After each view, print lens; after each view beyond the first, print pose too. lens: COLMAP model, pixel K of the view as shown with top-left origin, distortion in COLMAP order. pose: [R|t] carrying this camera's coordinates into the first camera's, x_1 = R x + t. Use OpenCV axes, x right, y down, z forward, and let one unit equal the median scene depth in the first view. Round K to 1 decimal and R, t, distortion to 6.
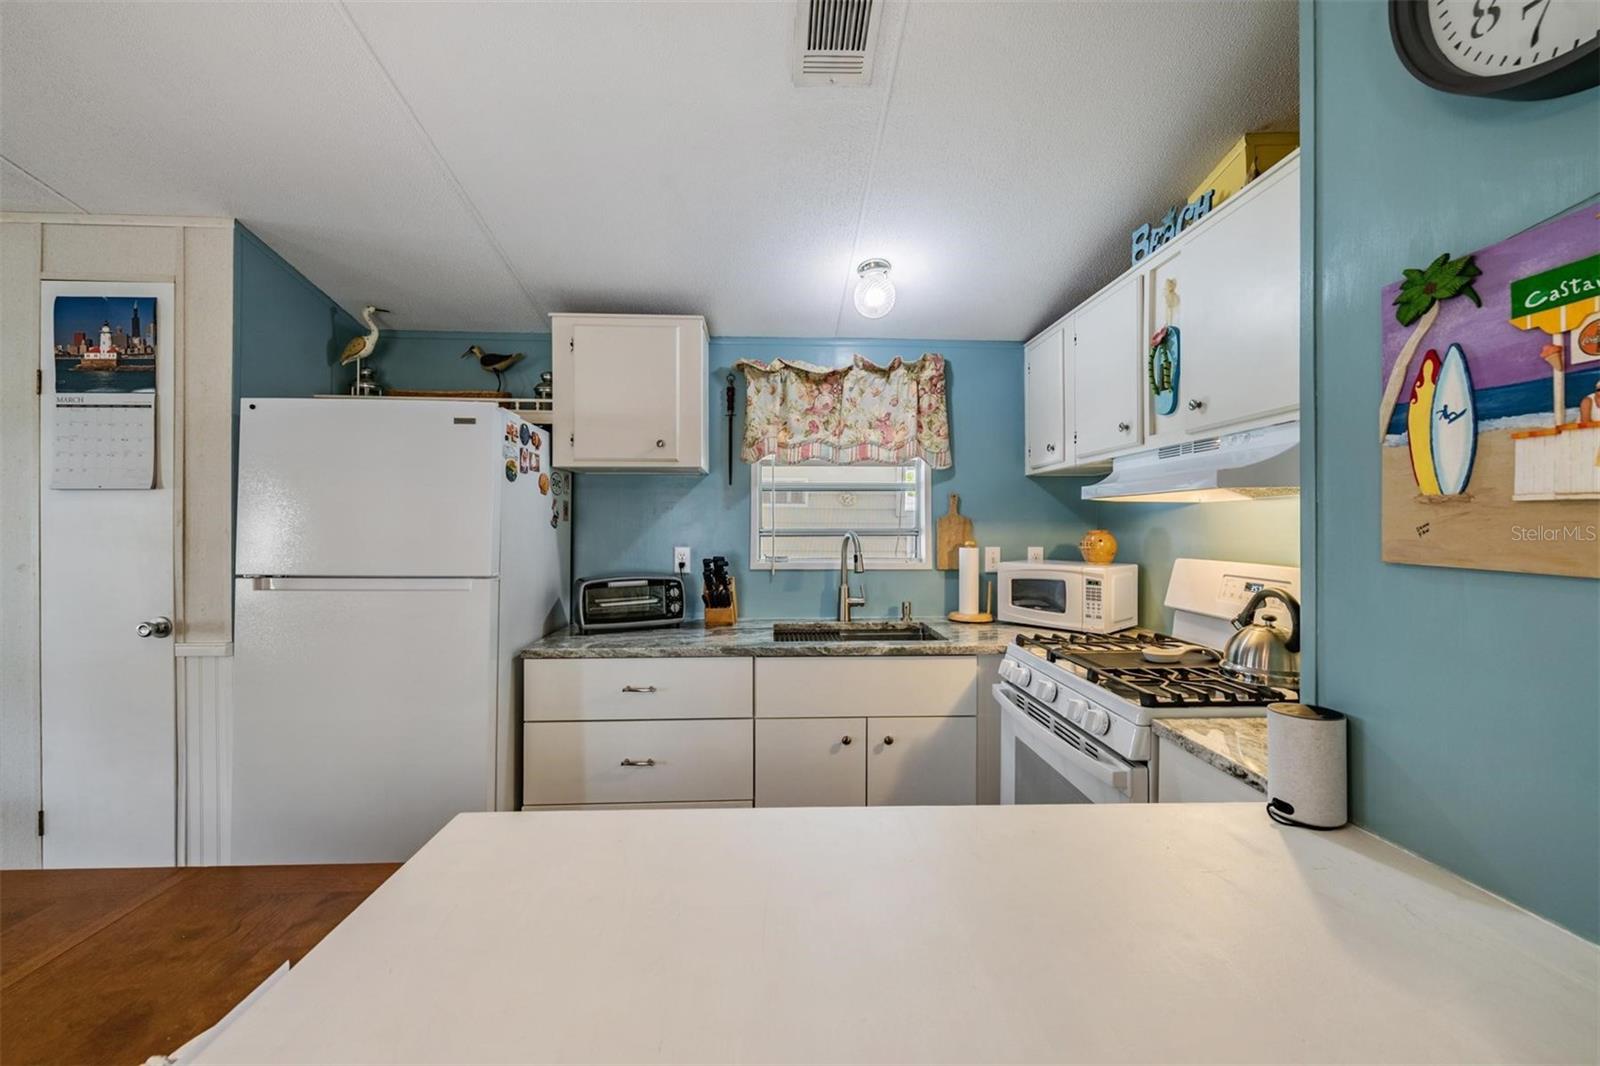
lens RADIAL K [[636.9, 0, 797.5], [0, 636.9, 532.1], [0, 0, 1]] dist [0.004380, -0.004000]
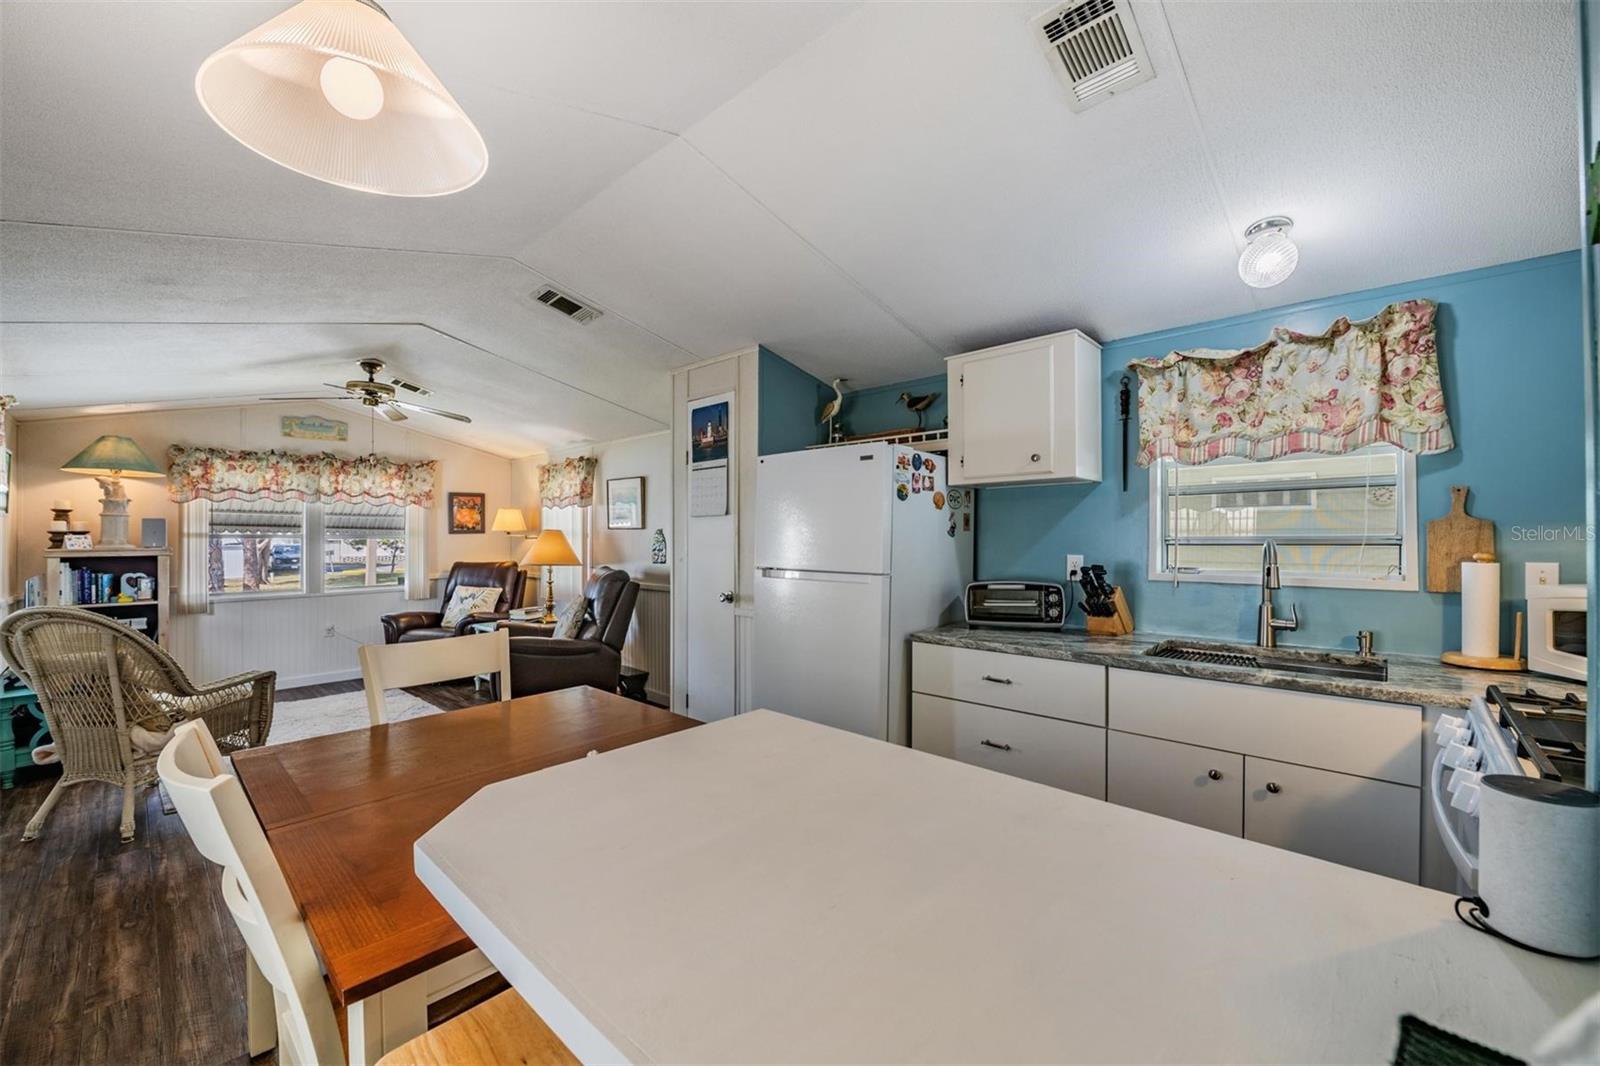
lens RADIAL K [[636.9, 0, 797.3], [0, 636.9, 537.0], [0, 0, 1]] dist [0.004380, -0.004000]
pose [[0.696992, -0.003923, -0.717068, 0.303041], [-0.000589, 0.999982, -0.006044, 0.001326], [0.717079, 0.004635, 0.696977, -0.038283]]
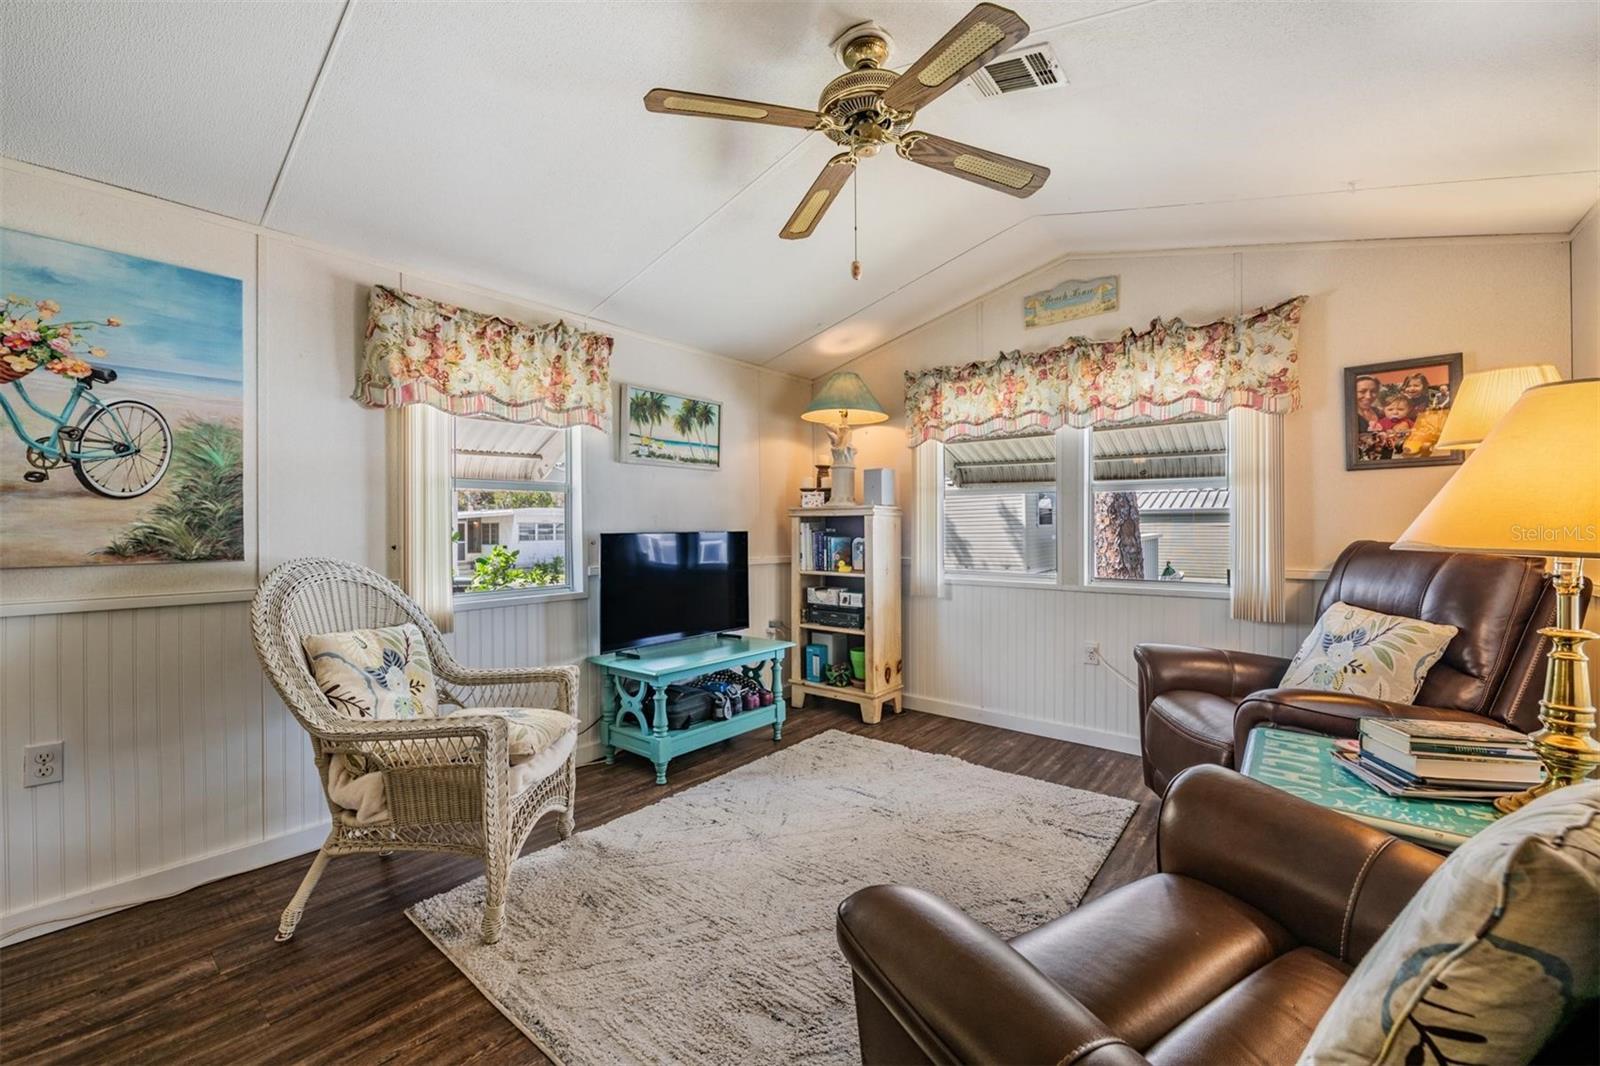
lens RADIAL K [[636.9, 0, 802.5], [0, 636.9, 527.3], [0, 0, 1]] dist [0.004380, -0.004000]
pose [[-0.670748, -0.000241, -0.741685, -1.339848], [-0.005811, 0.999971, 0.004930, 0.073847], [0.741663, 0.007616, -0.670730, 0.888859]]
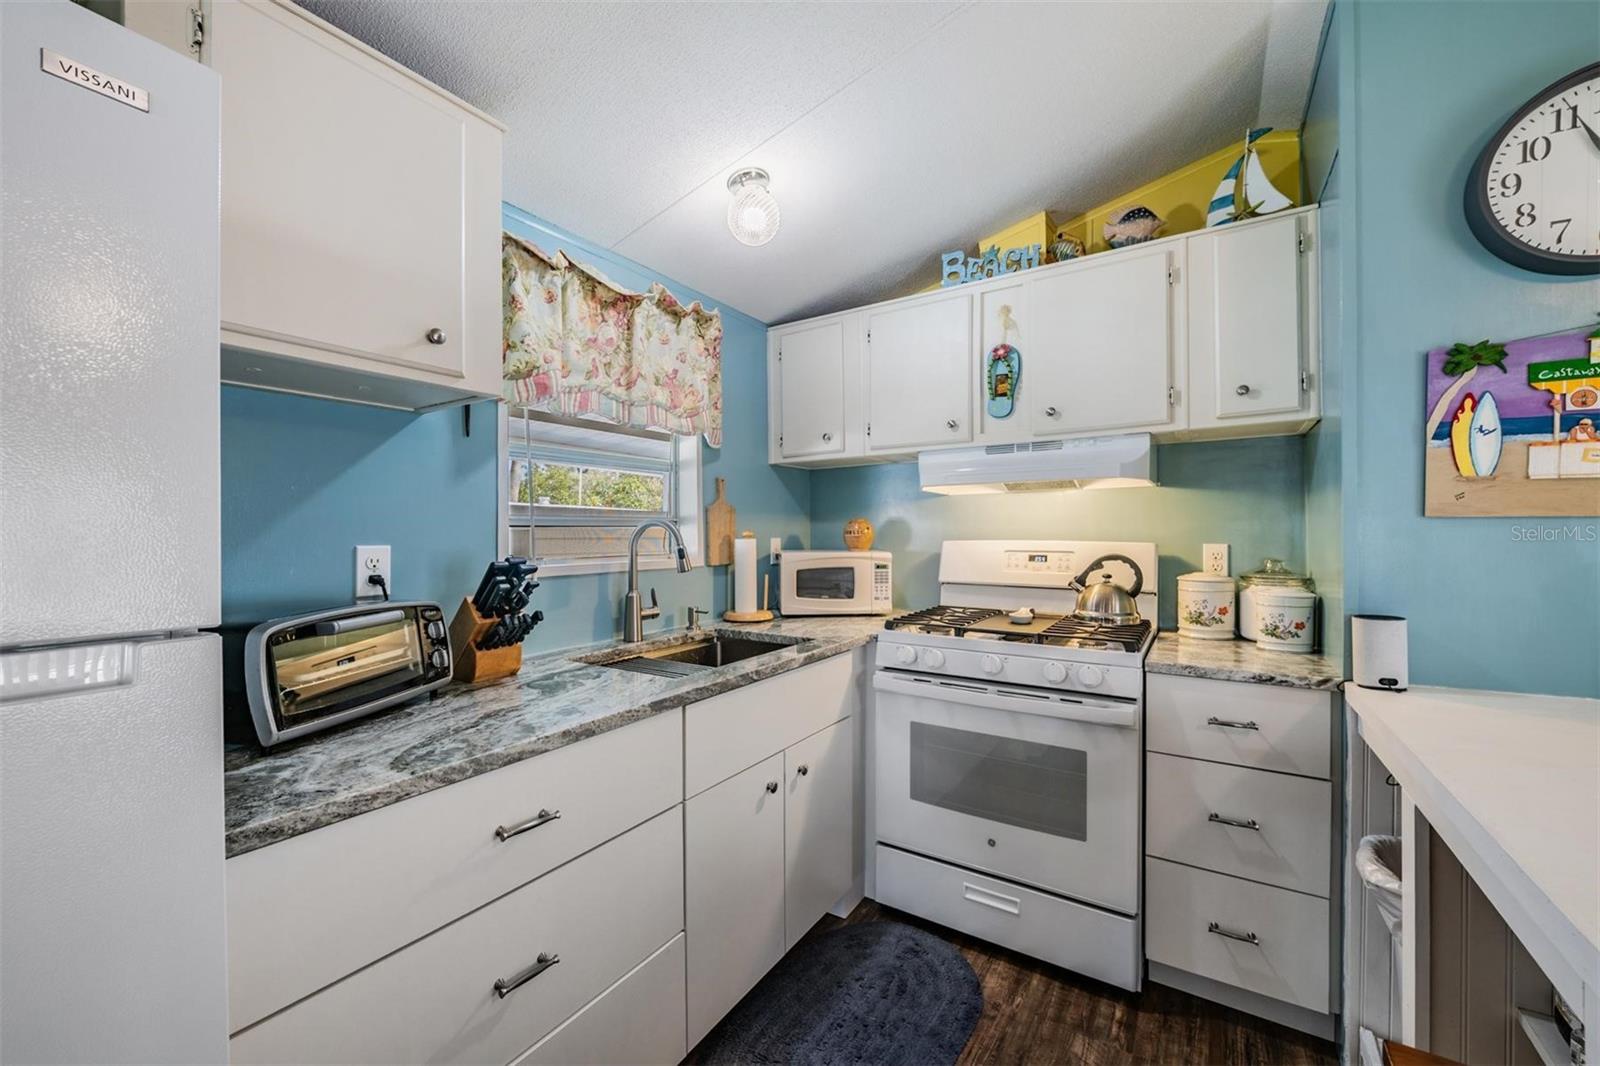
lens RADIAL K [[636.9, 0, 804.0], [0, 636.9, 540.9], [0, 0, 1]] dist [0.004380, -0.004000]
pose [[0.571538, -0.015343, 0.820432, -0.515203], [0.016115, 0.999842, 0.007471, 0.026696], [-0.820417, 0.008951, 0.571695, 0.521094]]
